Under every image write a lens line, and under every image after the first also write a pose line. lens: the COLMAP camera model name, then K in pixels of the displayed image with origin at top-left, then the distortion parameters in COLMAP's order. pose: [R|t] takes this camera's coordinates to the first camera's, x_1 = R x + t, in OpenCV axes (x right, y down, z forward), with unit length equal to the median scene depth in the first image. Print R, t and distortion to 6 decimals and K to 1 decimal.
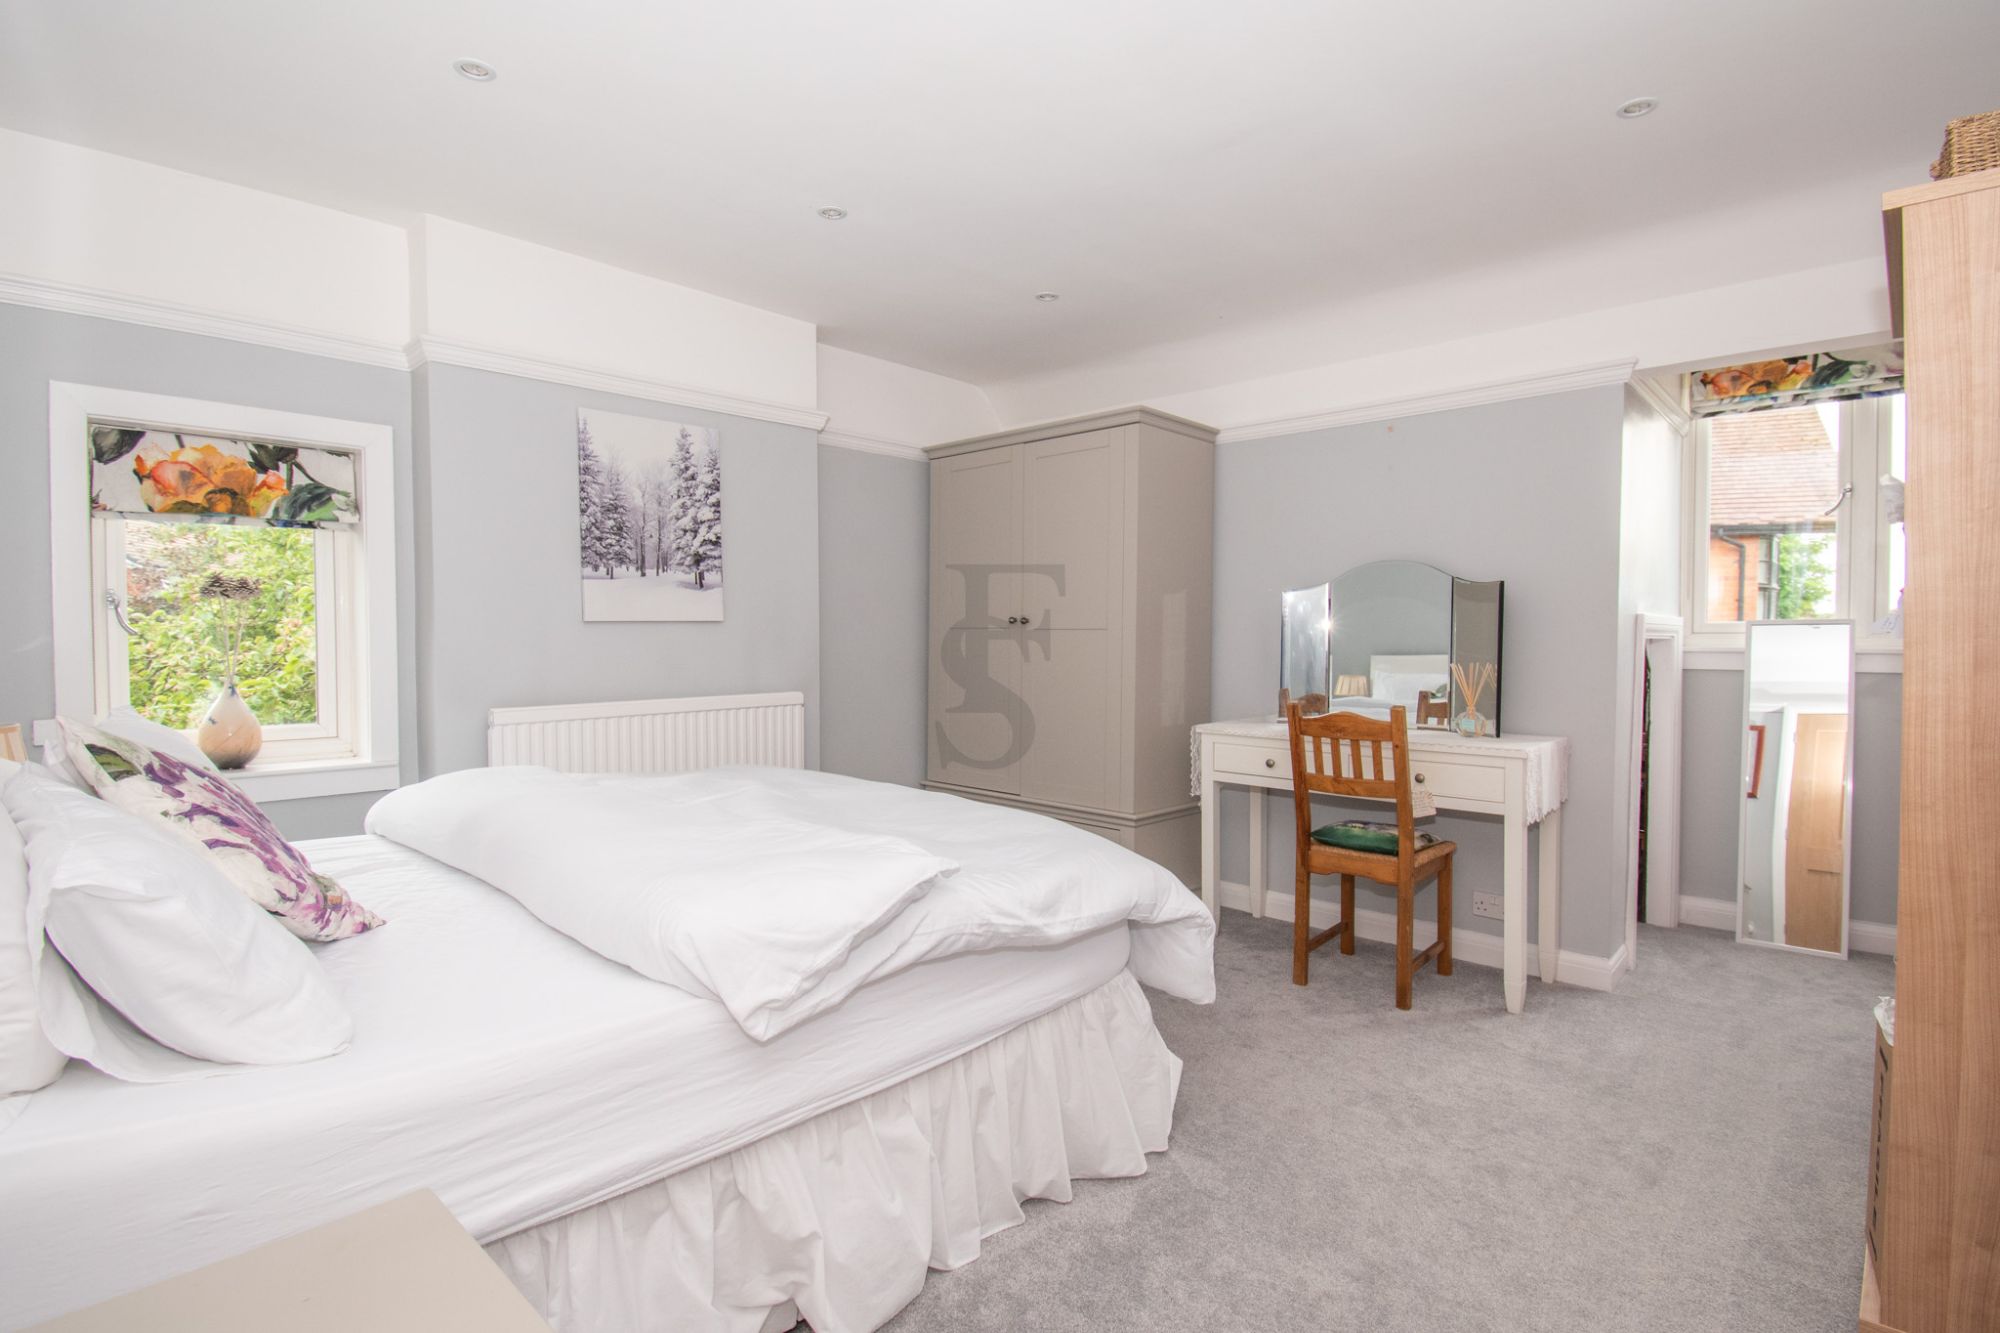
lens RADIAL K [[918.0, 0, 988.3], [0, 918.0, 664.4], [0, 0, 1]] dist [-0.026067, -0.004077]
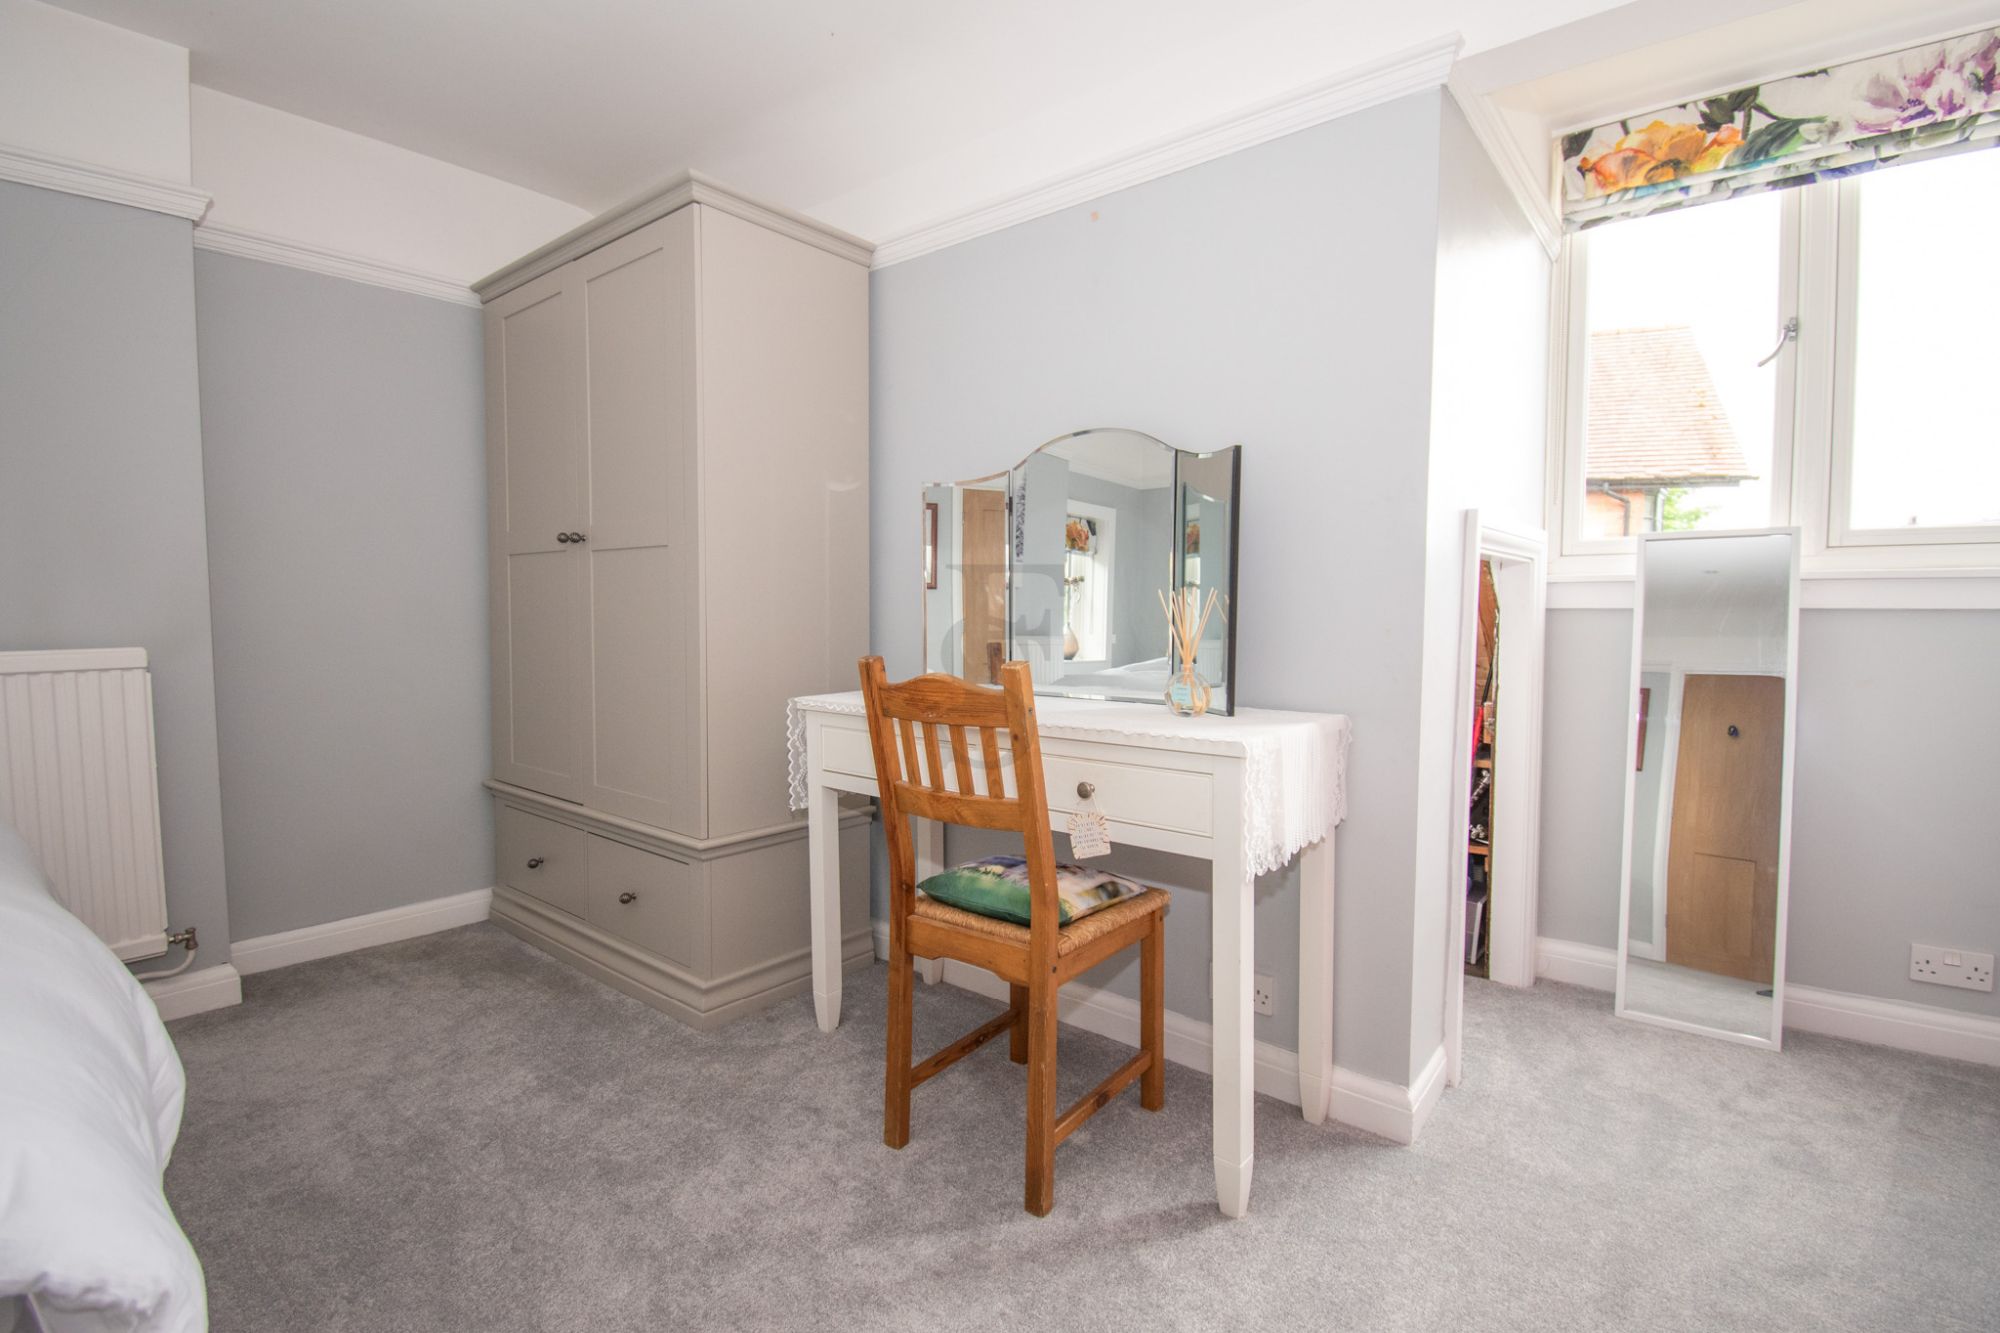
lens RADIAL K [[886.7, 0, 1012.2], [0, 886.7, 659.9], [0, 0, 1]] dist [-0.009744, -0.008427]
pose [[0.995877, -0.008375, 0.090325, 0.337141], [0.005281, 0.999393, 0.034445, 0.021839], [-0.090558, -0.033826, 0.995317, 0.407941]]
